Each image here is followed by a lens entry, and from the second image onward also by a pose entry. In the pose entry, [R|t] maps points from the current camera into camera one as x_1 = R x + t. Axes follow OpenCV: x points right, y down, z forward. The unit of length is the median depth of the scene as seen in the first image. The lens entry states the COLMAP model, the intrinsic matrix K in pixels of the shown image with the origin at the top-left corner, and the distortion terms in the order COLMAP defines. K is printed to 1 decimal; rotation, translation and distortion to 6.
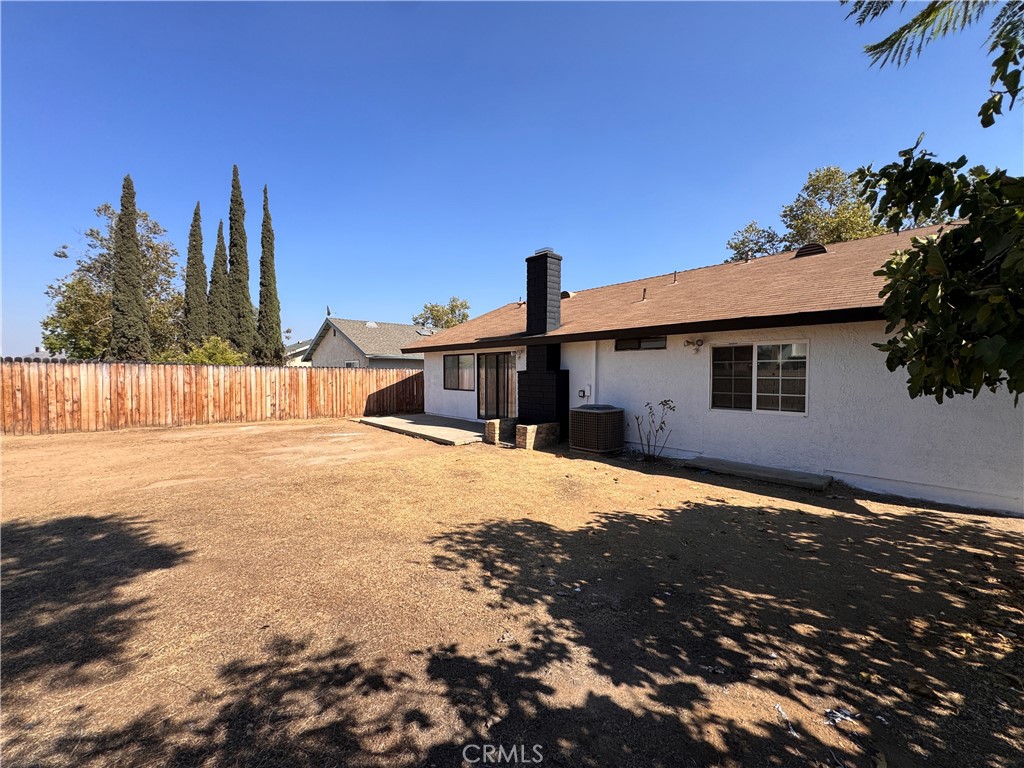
lens RADIAL K [[408.0, 0, 518.5], [0, 408.0, 381.2], [0, 0, 1]] dist [-0.002679, 0.000038]
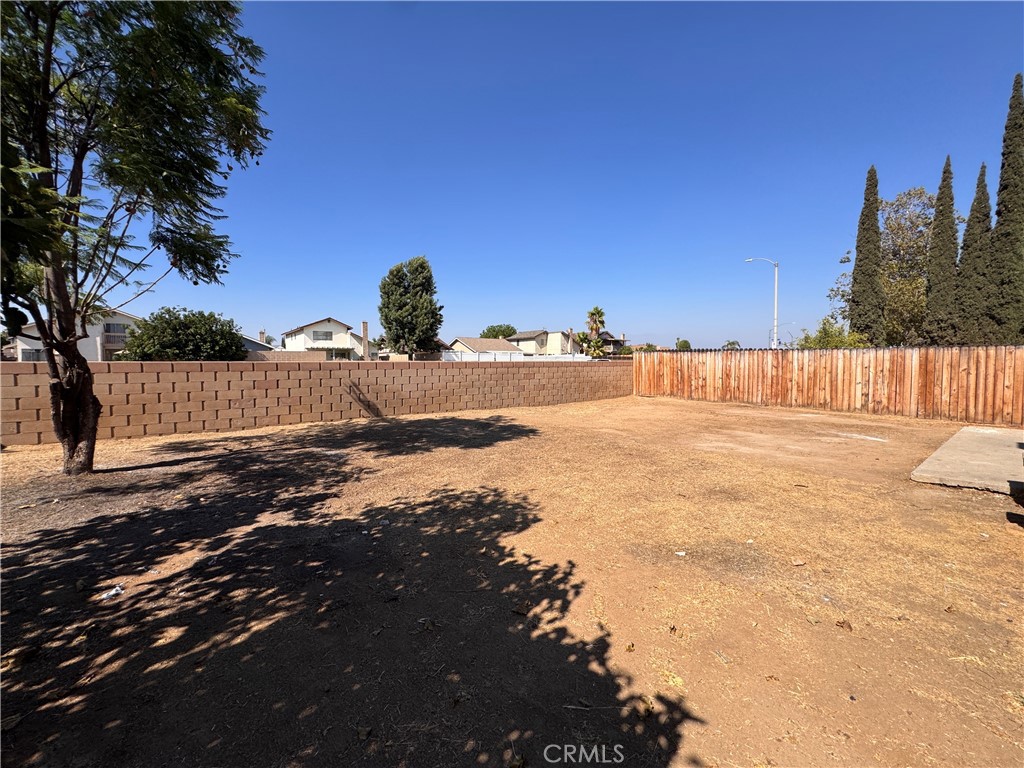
lens RADIAL K [[408.0, 0, 509.9], [0, 408.0, 384.3], [0, 0, 1]] dist [-0.002679, 0.000038]
pose [[-0.075654, 0.046429, -0.996053, 0.860516], [-0.015589, 0.998738, 0.047738, 0.026029], [0.997012, 0.019140, -0.074835, 1.032211]]
